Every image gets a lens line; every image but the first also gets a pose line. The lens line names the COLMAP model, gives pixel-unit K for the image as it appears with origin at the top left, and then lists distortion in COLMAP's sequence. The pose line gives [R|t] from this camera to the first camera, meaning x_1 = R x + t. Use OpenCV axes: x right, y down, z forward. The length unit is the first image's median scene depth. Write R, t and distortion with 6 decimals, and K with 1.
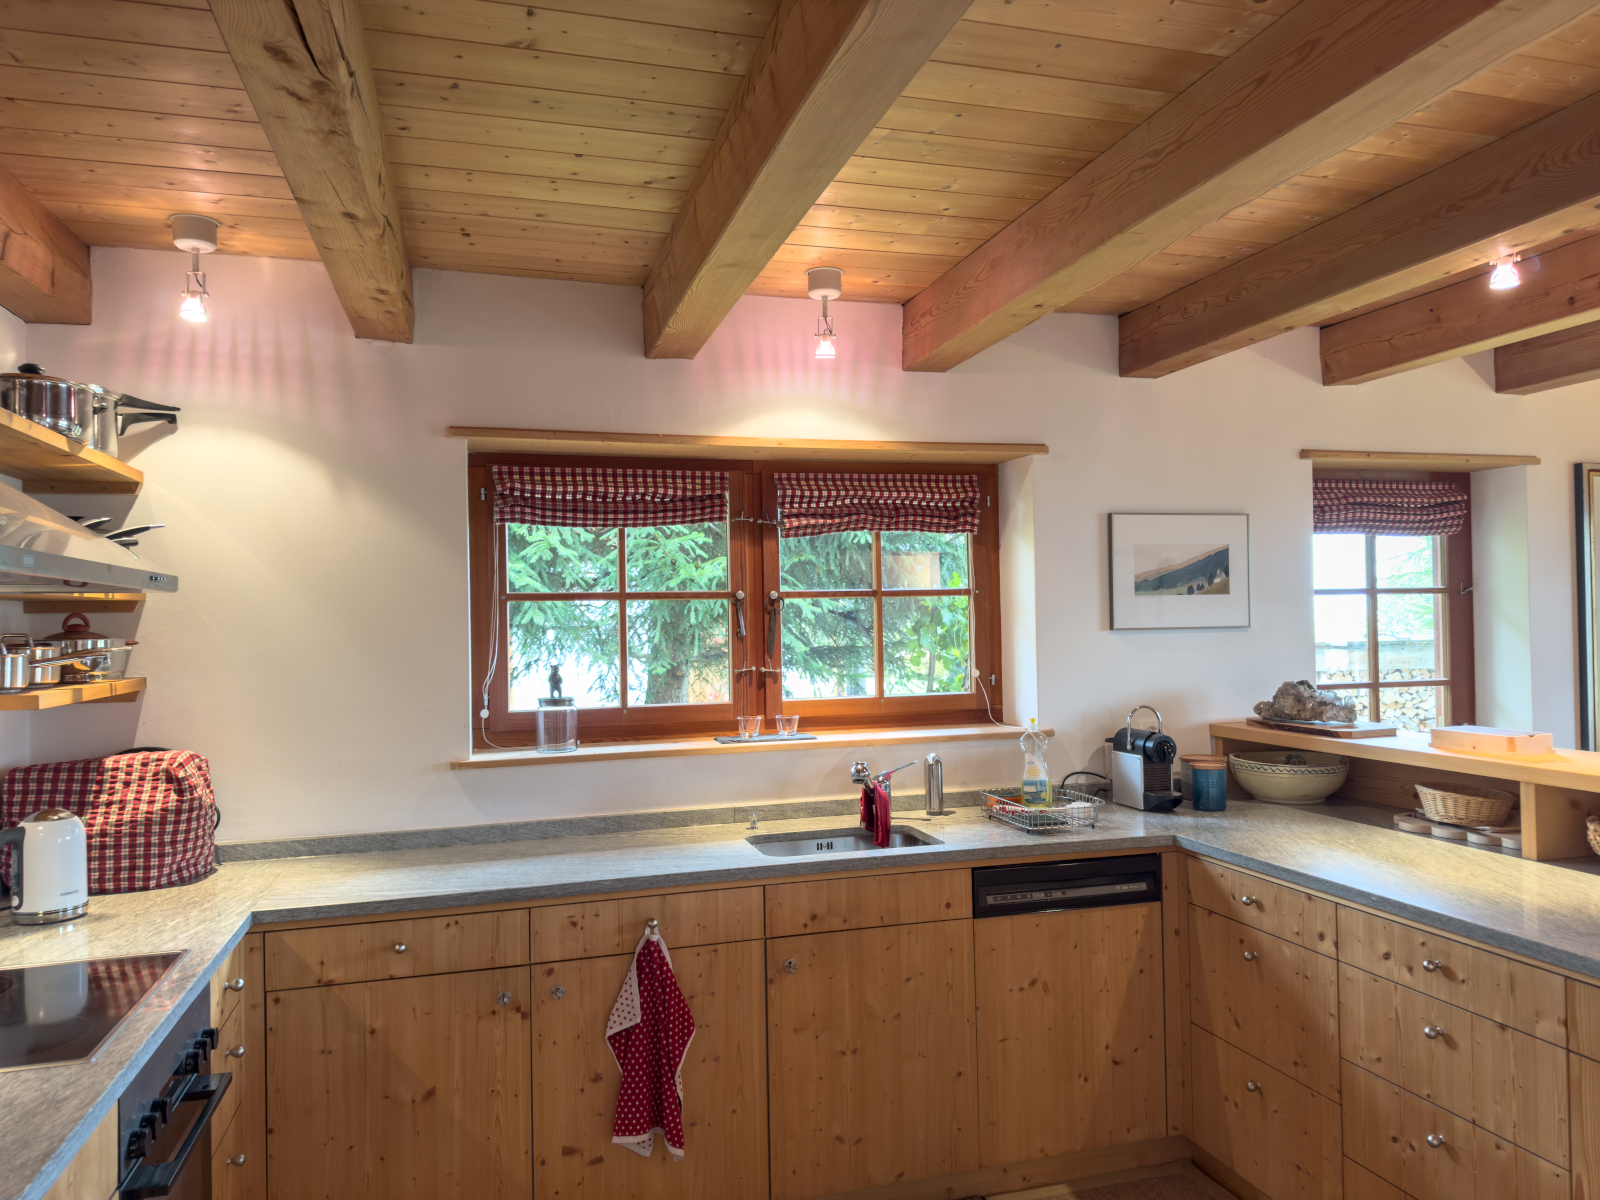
lens RADIAL K [[1145.5, 0, 800.0], [0, 1145.5, 600.0], [0, 0, 1]] dist [0.134354, -0.189948]
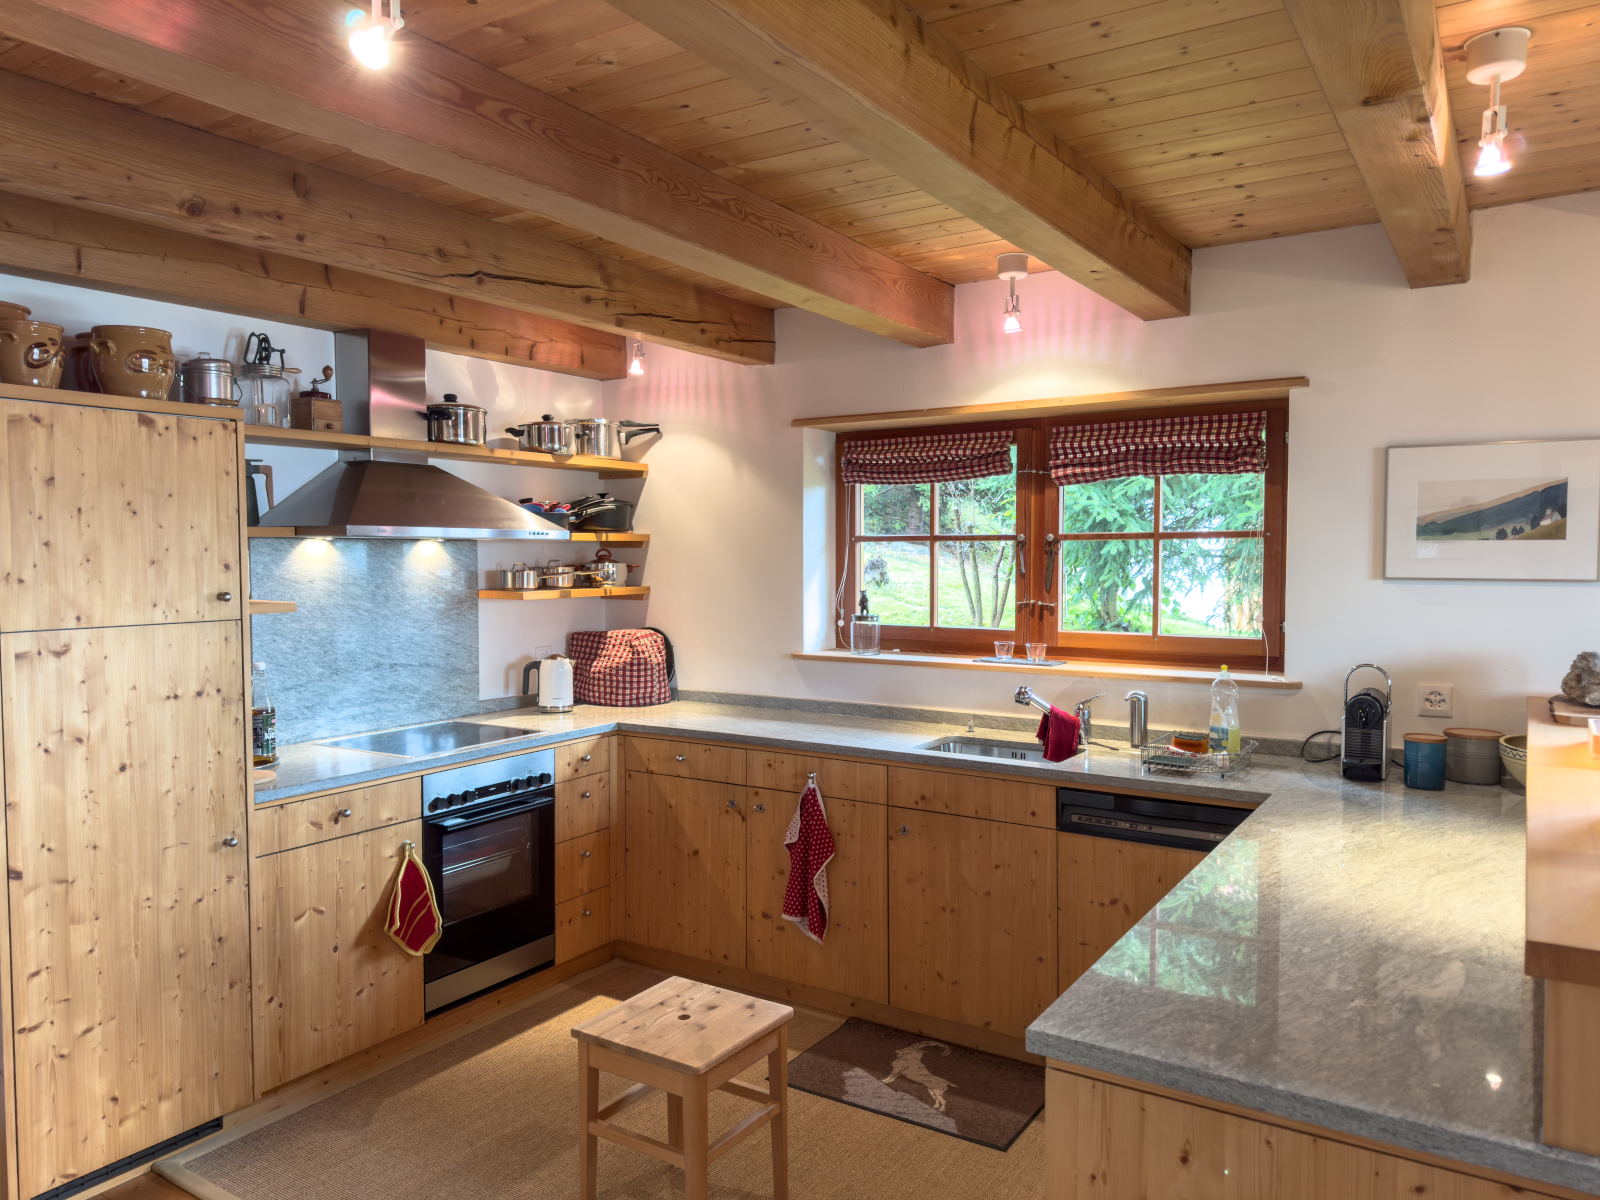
lens RADIAL K [[1110.7, 0, 738.1], [0, 1110.7, 596.3], [0, 0, 1]] dist [0.294505, -0.363018]
pose [[0.654450, 0.049297, -0.754496, 0.711344], [0.005468, 0.997538, 0.069919, -0.030194], [0.756085, -0.049884, 0.652570, 0.042240]]
